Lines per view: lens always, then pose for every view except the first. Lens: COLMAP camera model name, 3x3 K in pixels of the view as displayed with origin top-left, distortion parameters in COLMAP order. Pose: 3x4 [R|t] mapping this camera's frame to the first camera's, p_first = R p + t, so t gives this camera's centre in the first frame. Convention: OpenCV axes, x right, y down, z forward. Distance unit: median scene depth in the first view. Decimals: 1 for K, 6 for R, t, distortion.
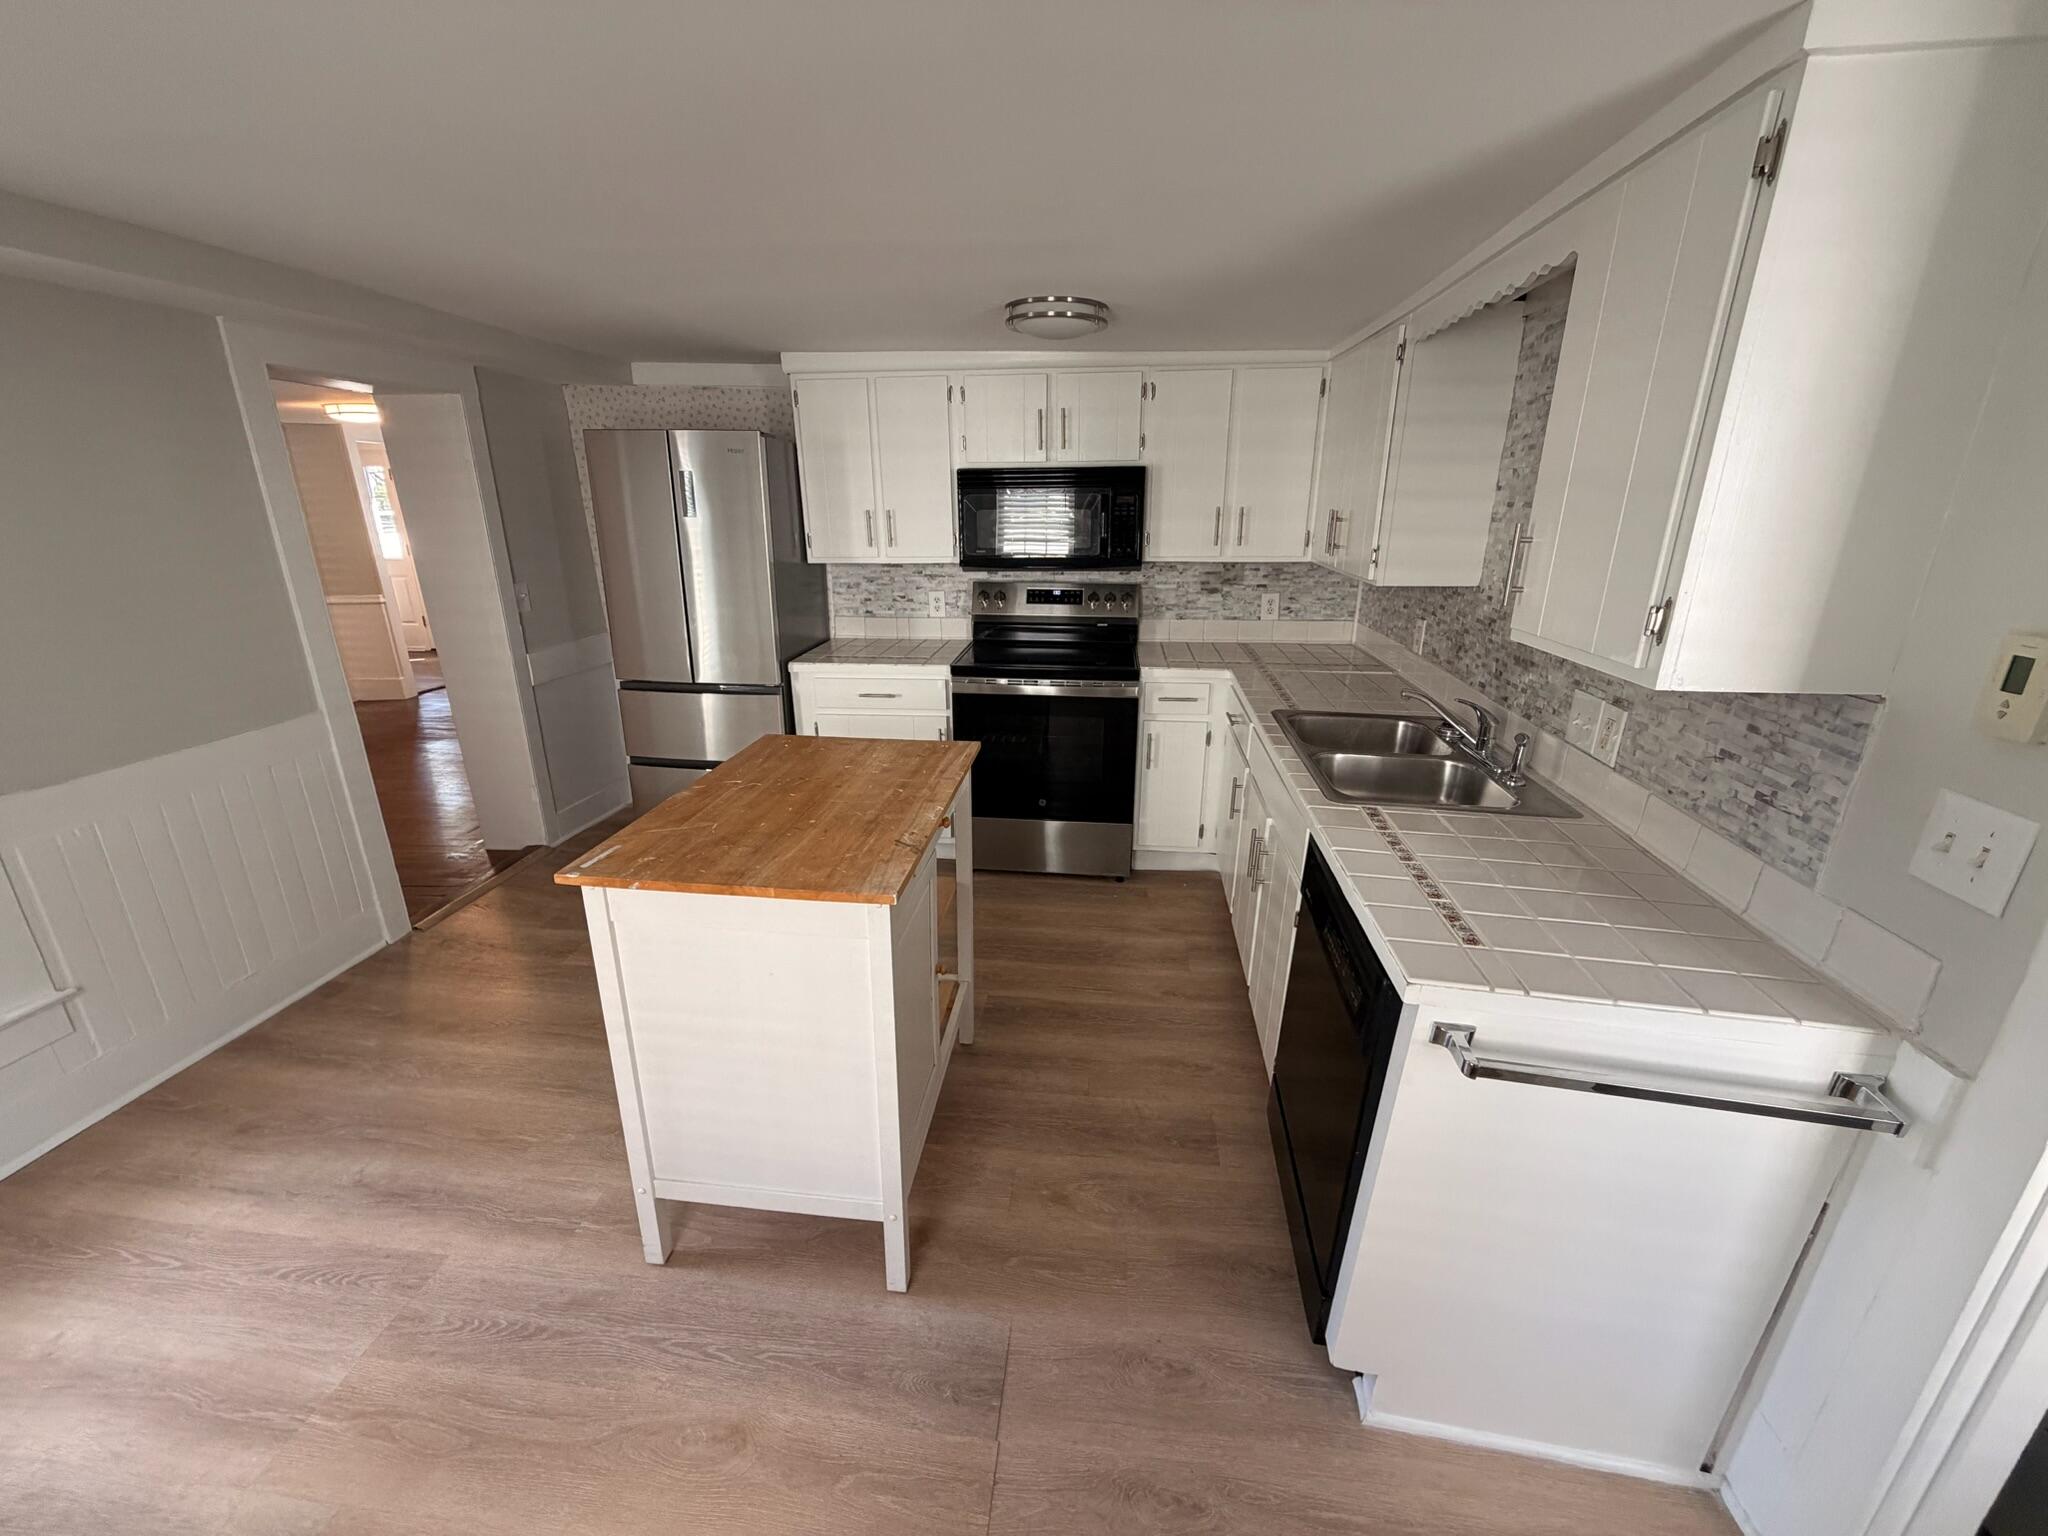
lens RADIAL K [[814.1, 0, 1018.8], [0, 814.1, 765.4], [0, 0, 1]] dist [-0.000133, -0.000614]
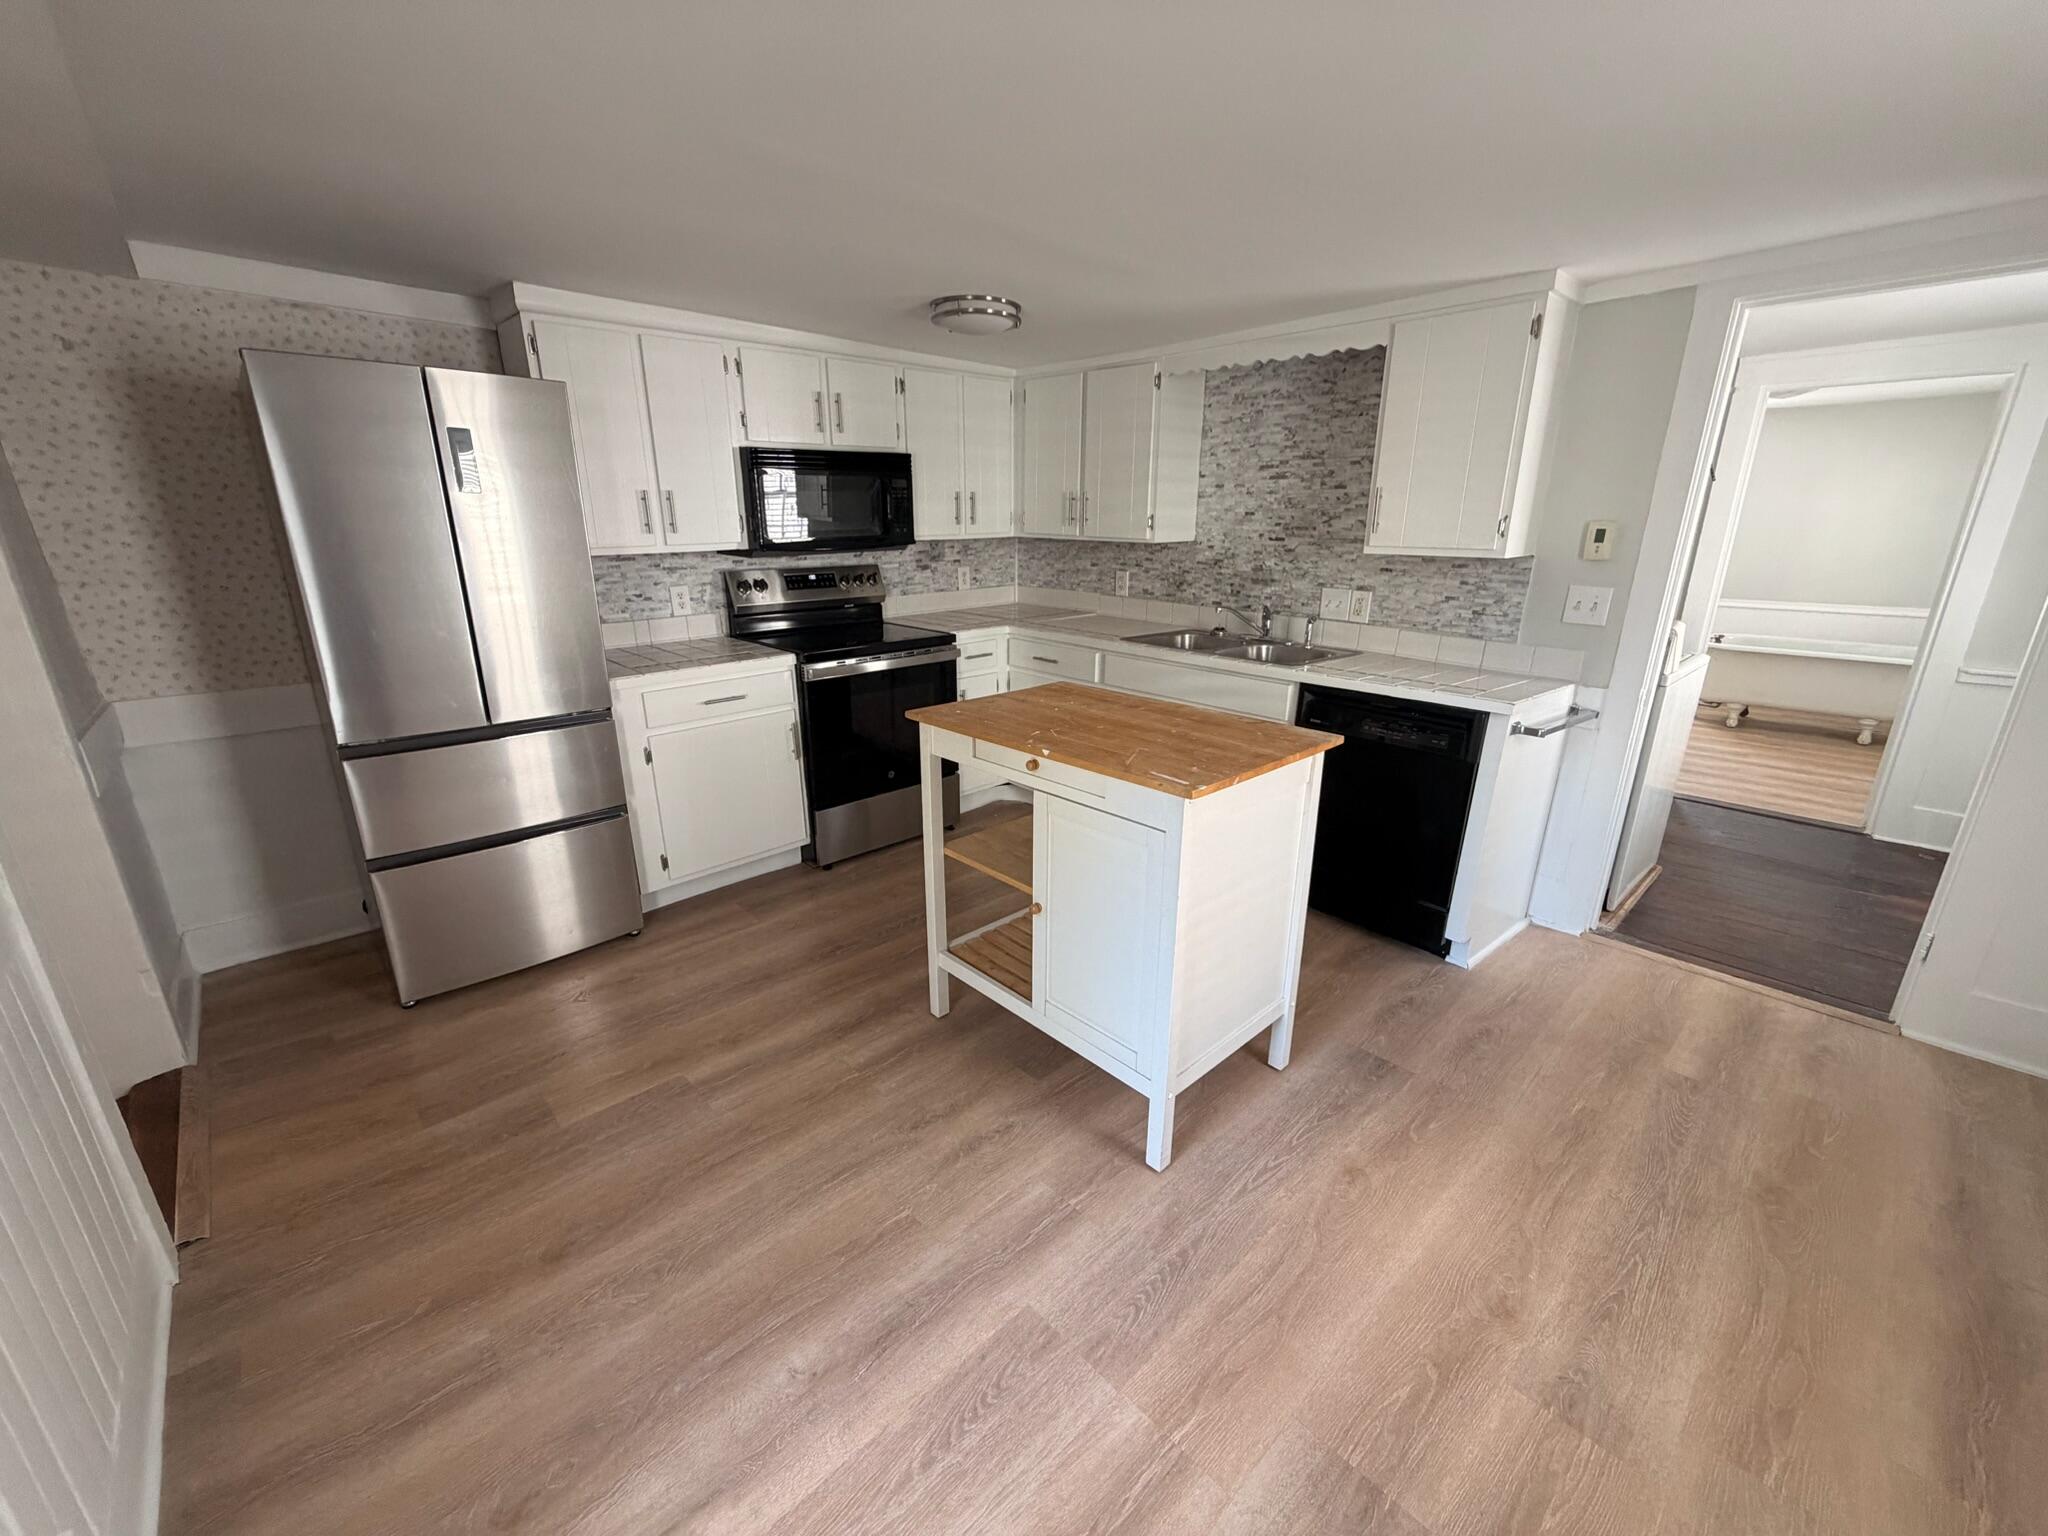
lens RADIAL K [[814.1, 0, 1018.8], [0, 814.1, 765.4], [0, 0, 1]] dist [-0.000133, -0.000614]
pose [[0.650860, -0.227946, 0.724169, -0.687164], [0.237154, 0.967173, 0.091290, -0.024181], [-0.721207, 0.112322, 0.683553, 0.194791]]
